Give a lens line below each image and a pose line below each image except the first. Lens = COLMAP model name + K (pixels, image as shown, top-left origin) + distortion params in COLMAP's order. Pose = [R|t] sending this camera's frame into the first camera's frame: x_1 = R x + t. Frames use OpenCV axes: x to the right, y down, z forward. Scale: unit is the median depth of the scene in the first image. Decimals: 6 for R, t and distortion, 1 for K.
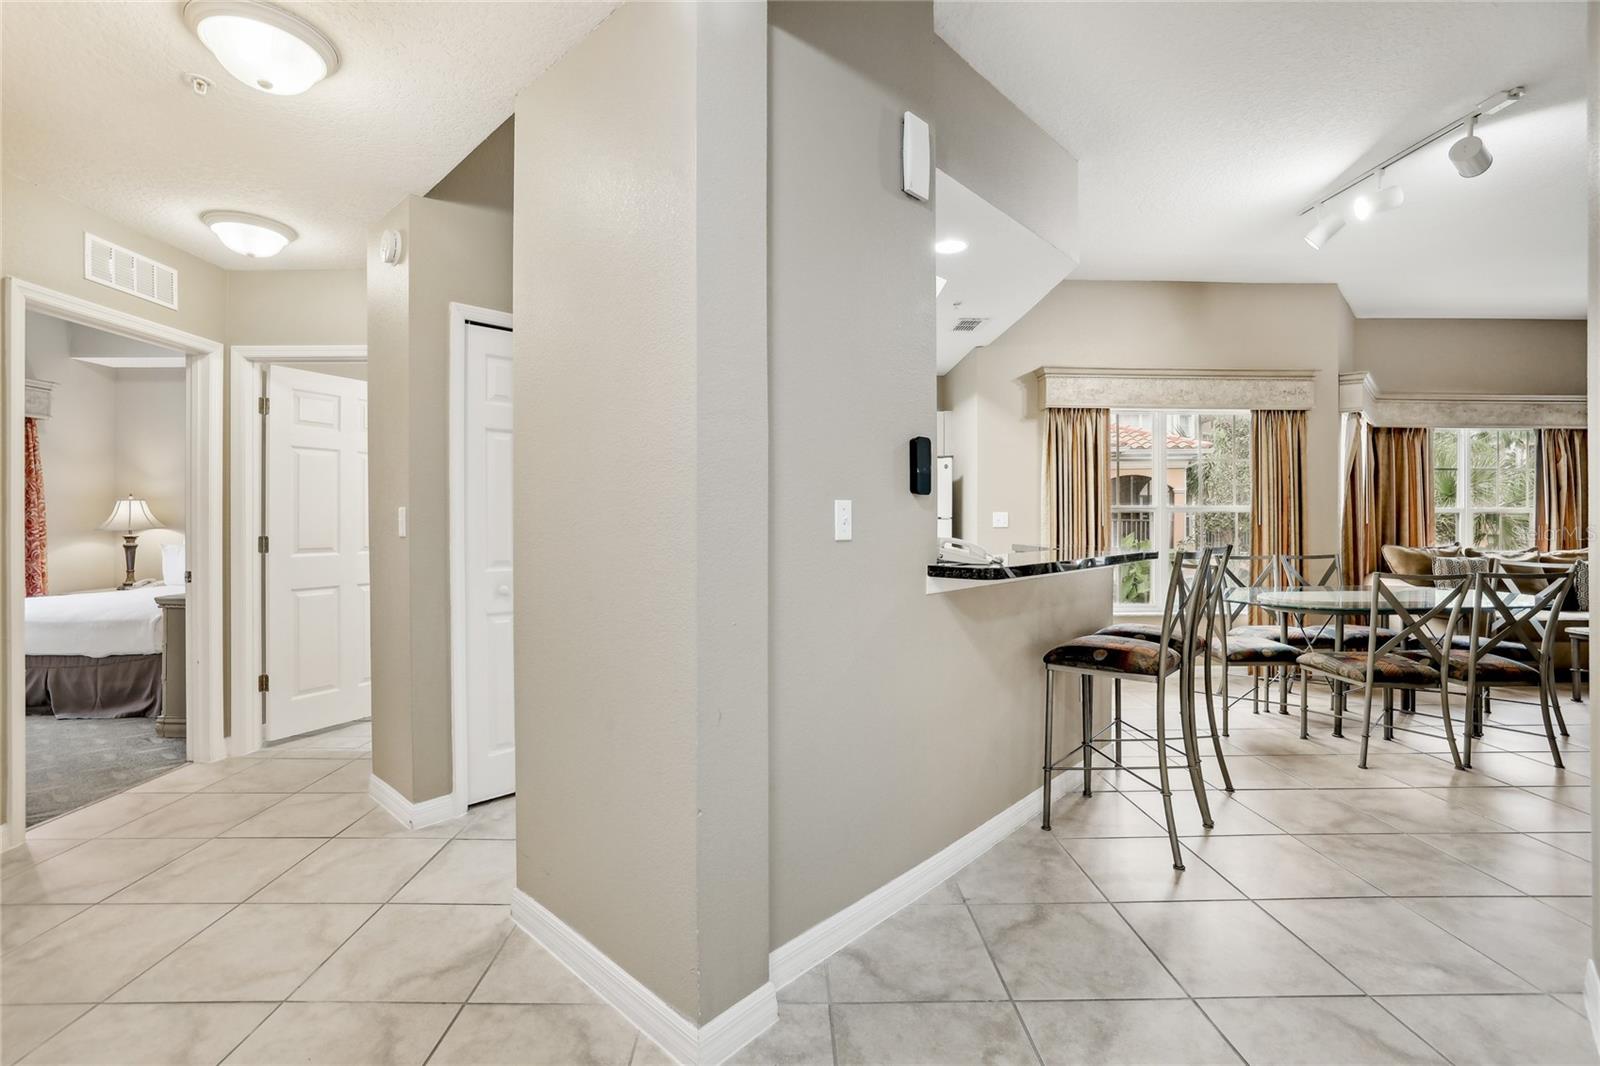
lens RADIAL K [[704.2, 0, 798.6], [0, 704.2, 512.8], [0, 0, 1]] dist [-0.017797, 0.002881]
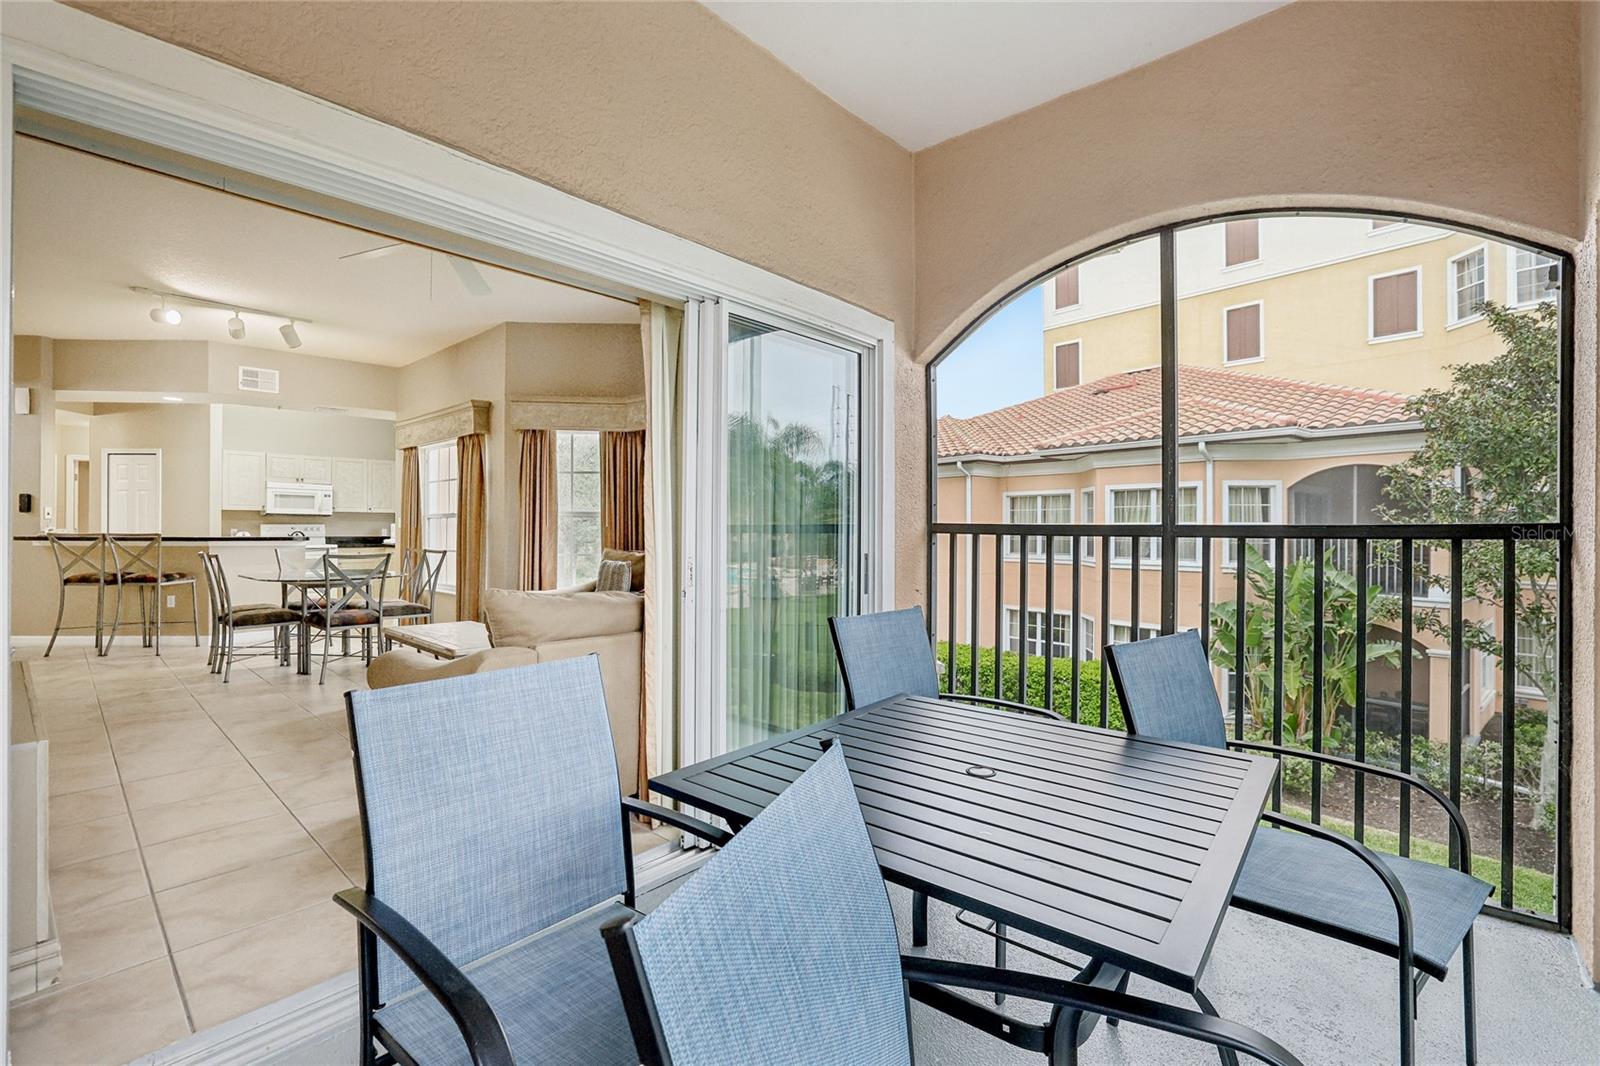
lens RADIAL K [[704.2, 0, 795.7], [0, 704.2, 529.0], [0, 0, 1]] dist [-0.017797, 0.002881]
pose [[0.729152, -0.000736, -0.684351, 1.806350], [0.000410, 1.000000, -0.000638, 0.020109], [0.684351, 0.000184, 0.729153, 0.445529]]
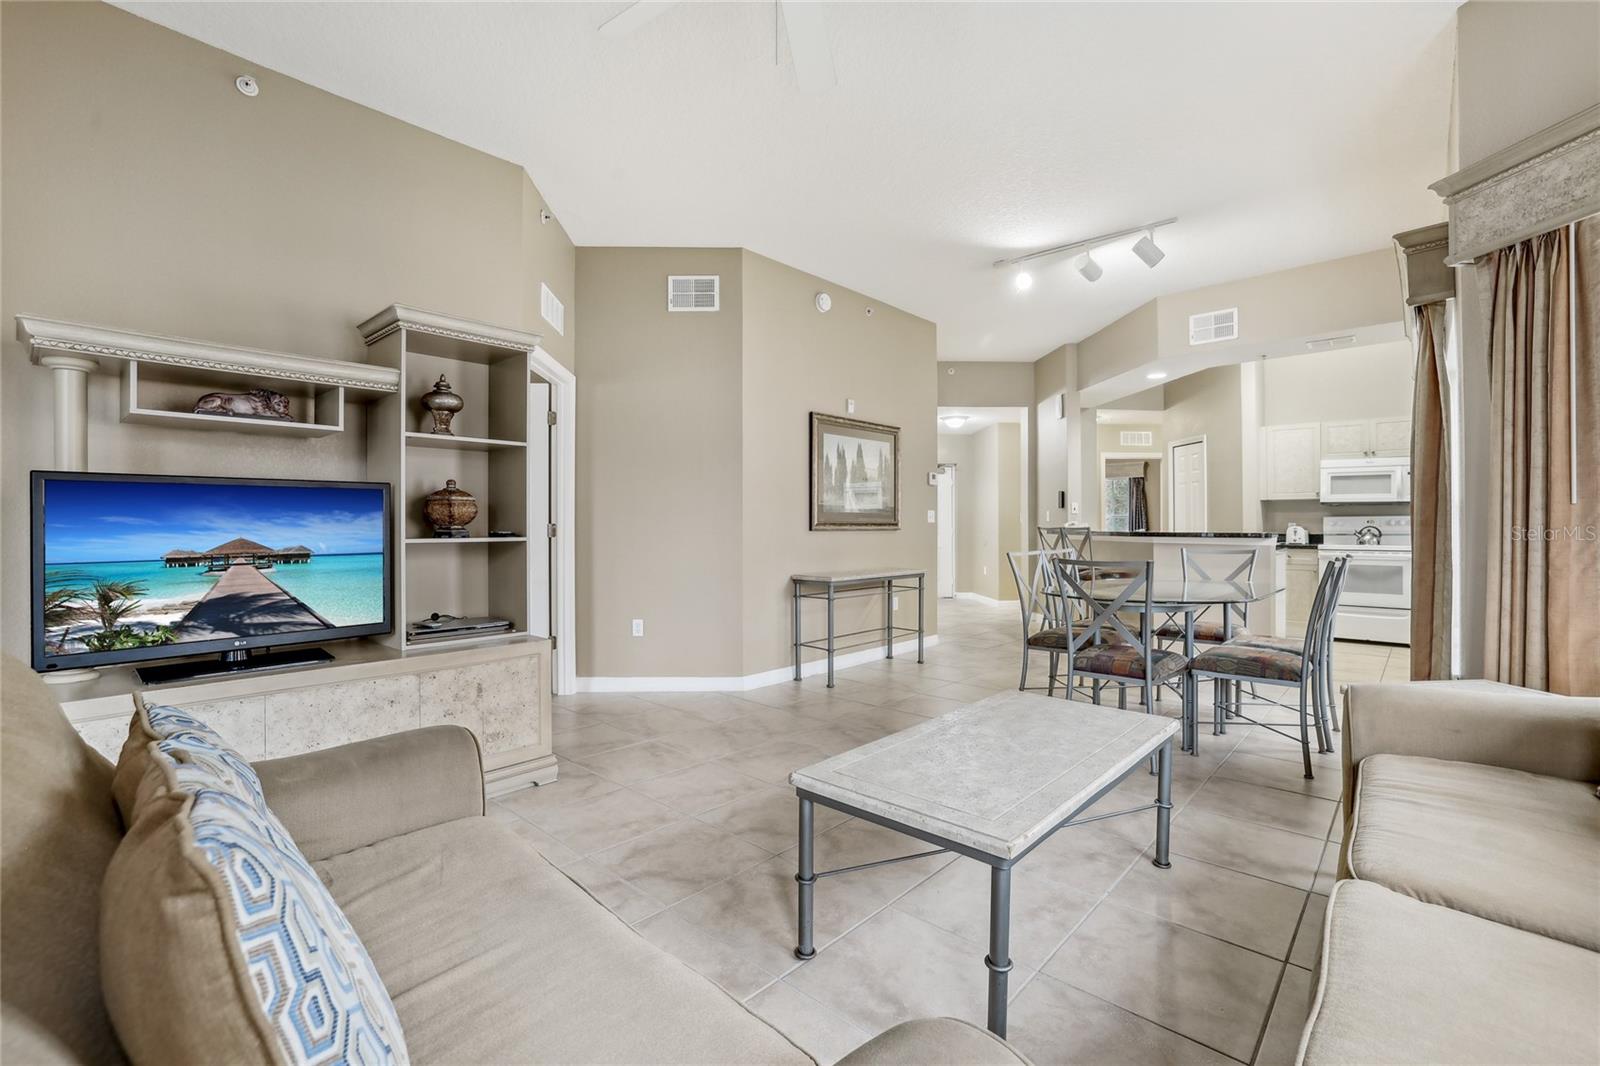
lens RADIAL K [[704.2, 0, 786.6], [0, 704.2, 521.0], [0, 0, 1]] dist [-0.017797, 0.002881]
pose [[-0.690848, -0.006389, -0.722972, 1.343050], [0.000139, 0.999960, -0.008969, 0.025441], [0.723000, -0.006296, -0.690819, 0.929770]]
